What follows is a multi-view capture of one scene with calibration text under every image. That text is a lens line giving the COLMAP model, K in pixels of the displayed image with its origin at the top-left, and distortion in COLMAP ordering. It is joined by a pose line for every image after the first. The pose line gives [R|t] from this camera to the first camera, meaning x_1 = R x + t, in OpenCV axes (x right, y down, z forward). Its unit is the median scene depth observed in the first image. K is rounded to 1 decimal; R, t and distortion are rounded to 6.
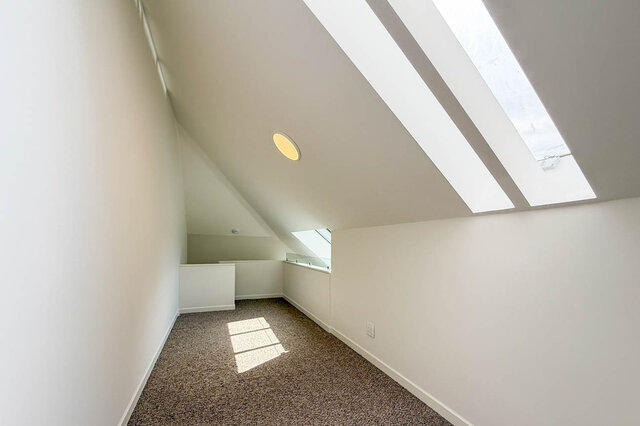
lens RADIAL K [[259.9, 0, 319.6], [0, 259.9, 240.6], [0, 0, 1]] dist [-0.000519, 0.000004]
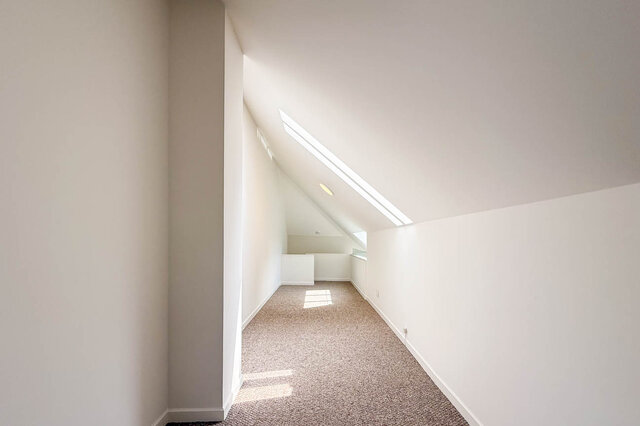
lens RADIAL K [[259.9, 0, 319.6], [0, 259.9, 240.6], [0, 0, 1]] dist [-0.000519, 0.000004]
pose [[0.928344, -0.001257, -0.371719, 0.254622], [0.003213, 0.999984, 0.004642, -0.000281], [0.371708, -0.005504, 0.928334, -0.366916]]
